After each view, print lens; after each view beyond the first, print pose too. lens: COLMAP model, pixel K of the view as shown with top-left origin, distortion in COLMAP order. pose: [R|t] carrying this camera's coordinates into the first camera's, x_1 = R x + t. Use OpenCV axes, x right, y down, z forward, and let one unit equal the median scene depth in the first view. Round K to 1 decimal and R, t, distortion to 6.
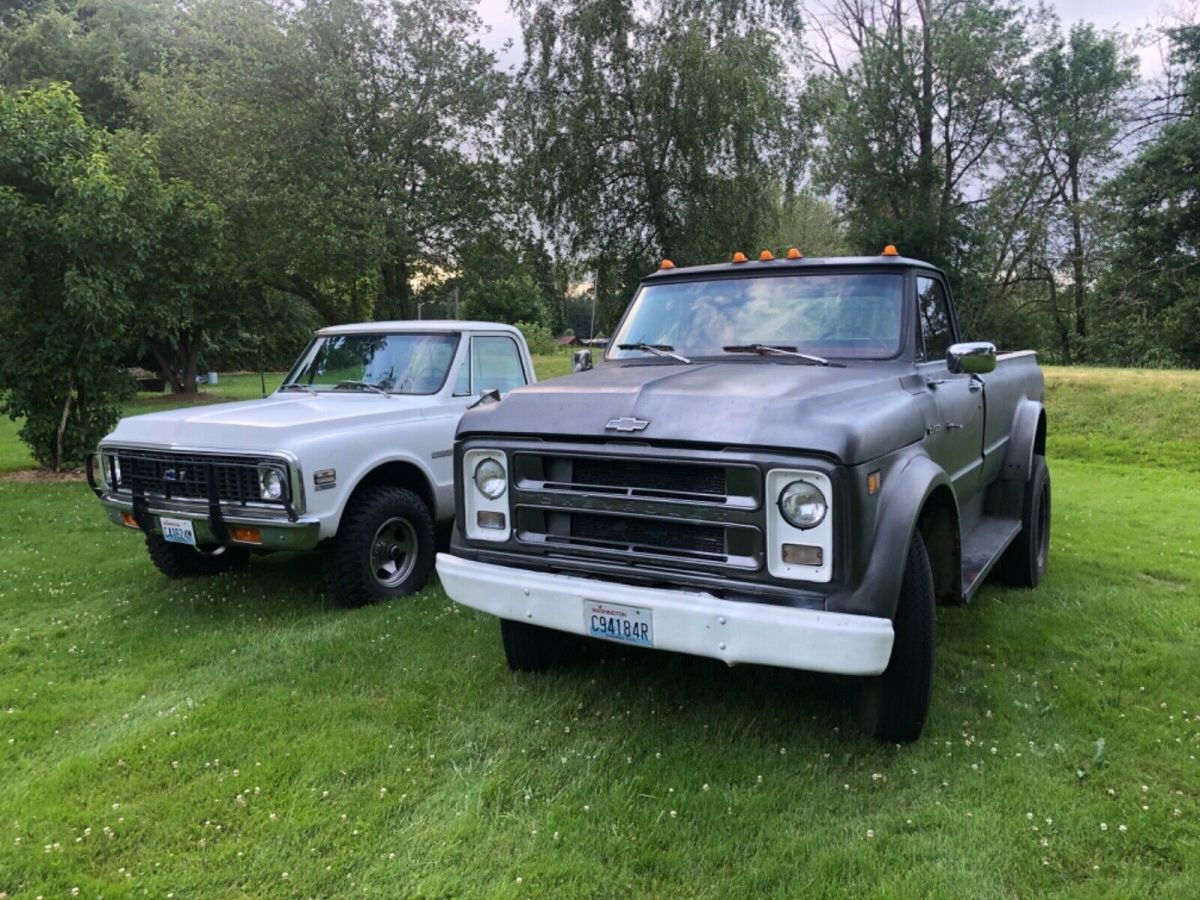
lens RADIAL K [[976.6, 0, 600.0], [0, 976.6, 450.0], [0, 0, 1]] dist [0.102772, -0.156556]
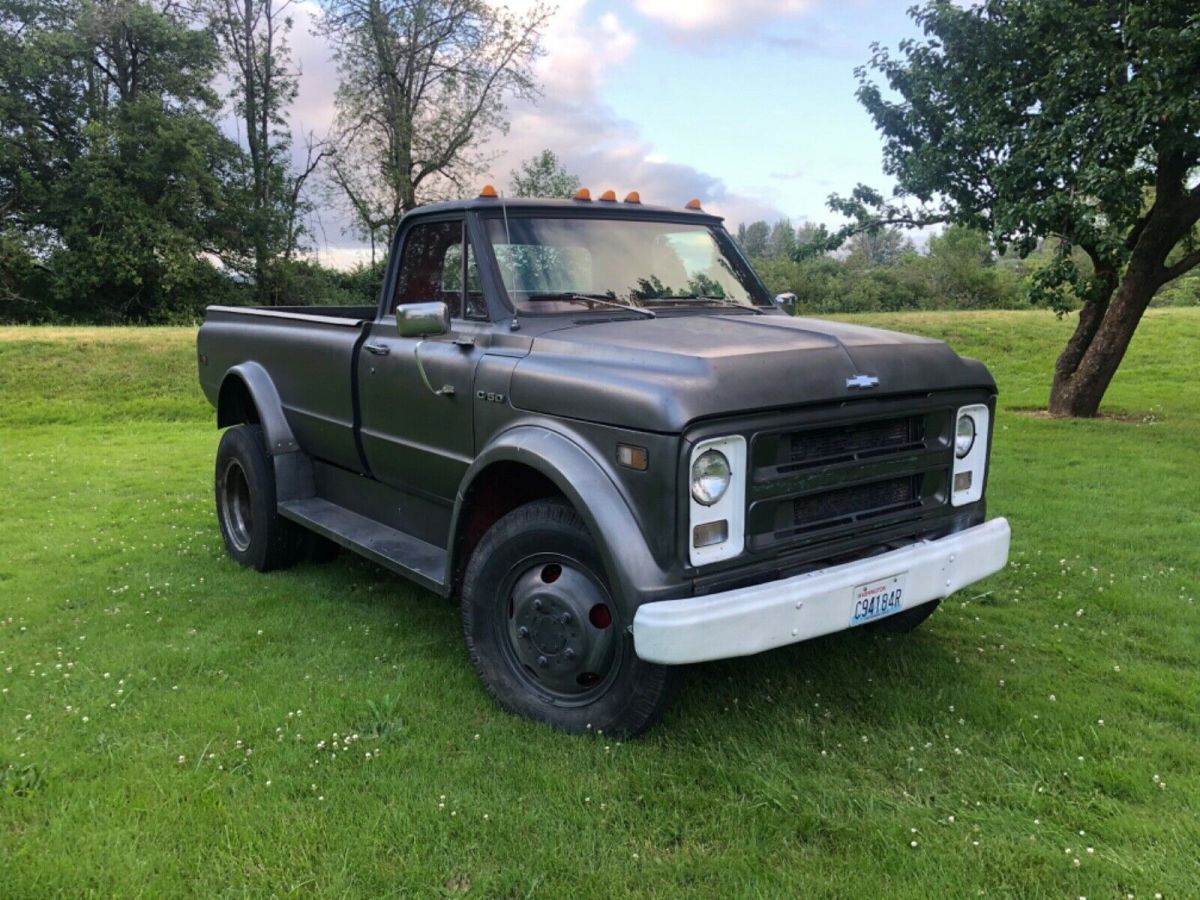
lens RADIAL K [[993.2, 0, 601.9], [0, 993.2, 435.9], [0, 0, 1]] dist [0.023363, -0.013380]
pose [[0.359850, -0.127746, 0.924223, -0.844142], [0.104839, 0.989845, 0.095997, -0.083067], [-0.927101, 0.062350, 0.369589, 0.824739]]
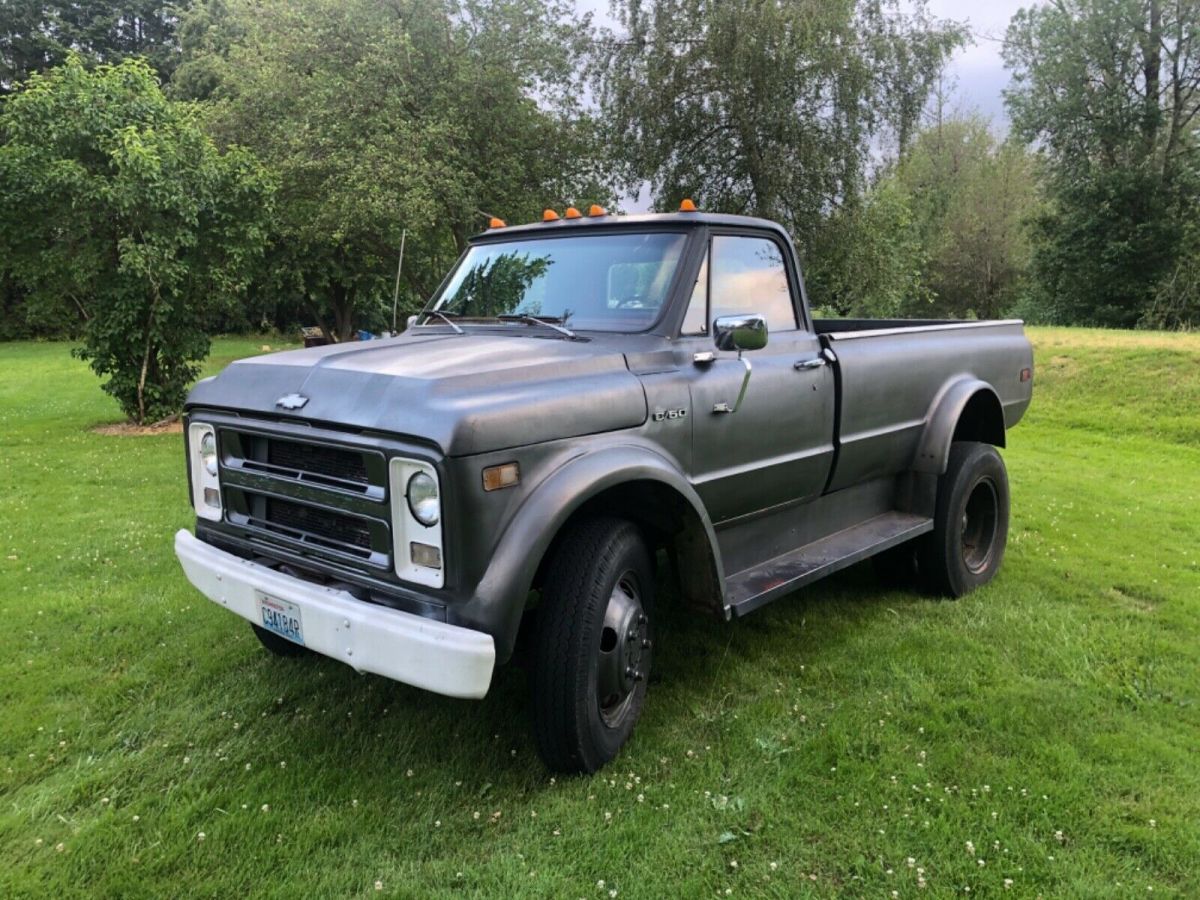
lens RADIAL K [[993.2, 0, 601.9], [0, 993.2, 435.9], [0, 0, 1]] dist [0.023363, -0.013380]
pose [[0.978455, 0.031324, -0.204072, 0.464382], [-0.026461, 0.999298, 0.026517, -0.024246], [0.204760, -0.020545, 0.978597, 0.141545]]
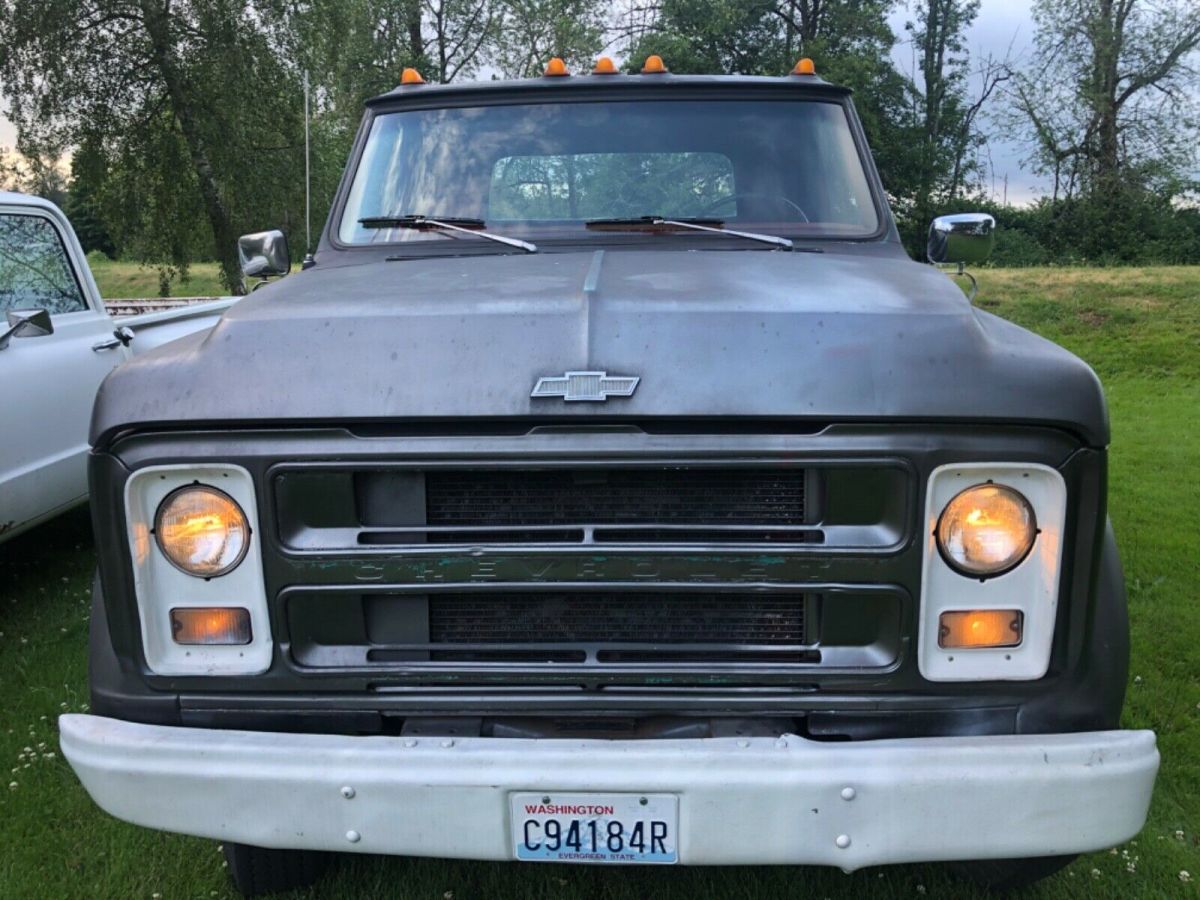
lens RADIAL K [[978.9, 0, 591.2], [0, 978.9, 451.3], [0, 0, 1]] dist [0.033940, -0.035801]
pose [[0.877933, -0.103687, 0.467421, -0.162976], [0.058936, 0.992248, 0.109412, -0.041531], [-0.475142, -0.068508, 0.877238, 0.572915]]
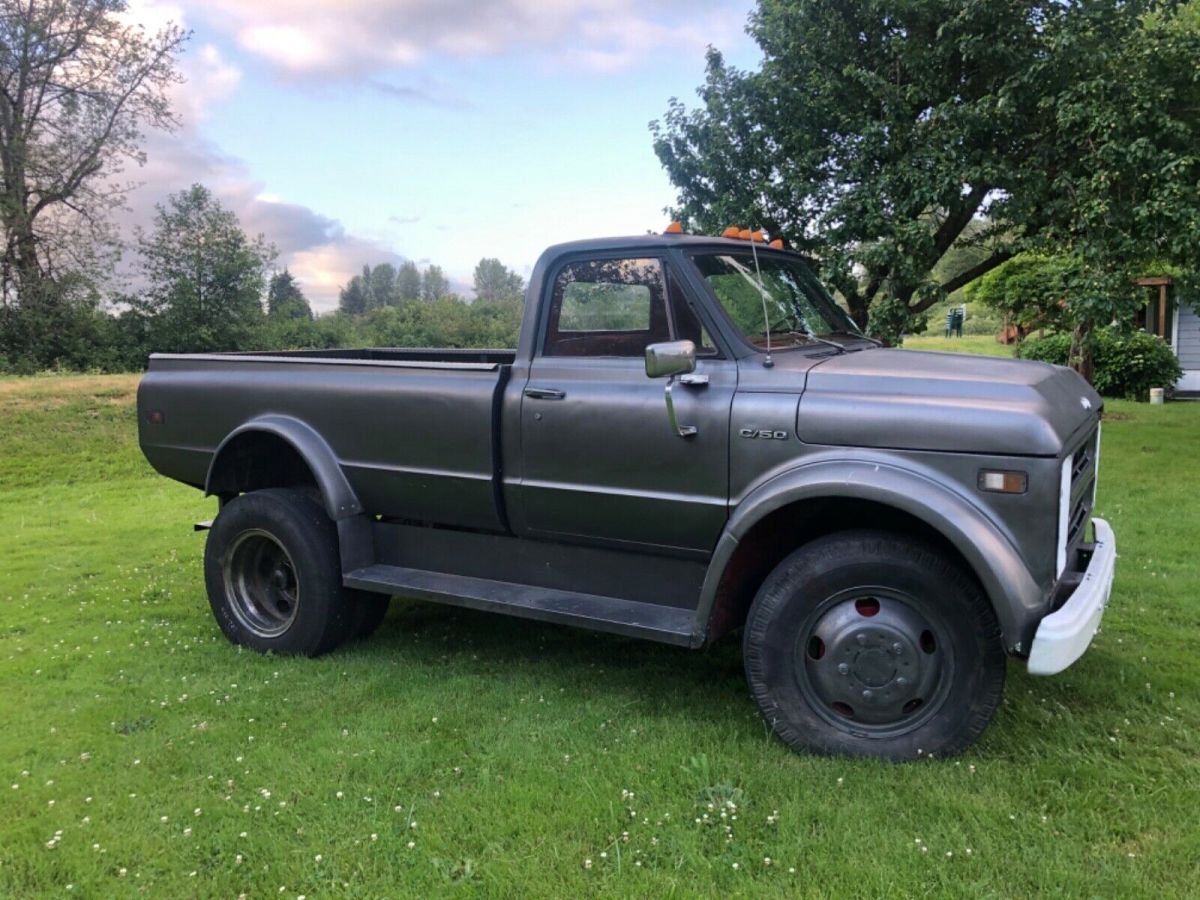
lens RADIAL K [[978.9, 0, 591.2], [0, 978.9, 451.3], [0, 0, 1]] dist [0.033940, -0.035801]
pose [[-0.015891, -0.115744, 0.993152, -0.924688], [0.128558, 0.984797, 0.116827, -0.168072], [-0.991575, 0.129534, -0.000770, 1.562788]]
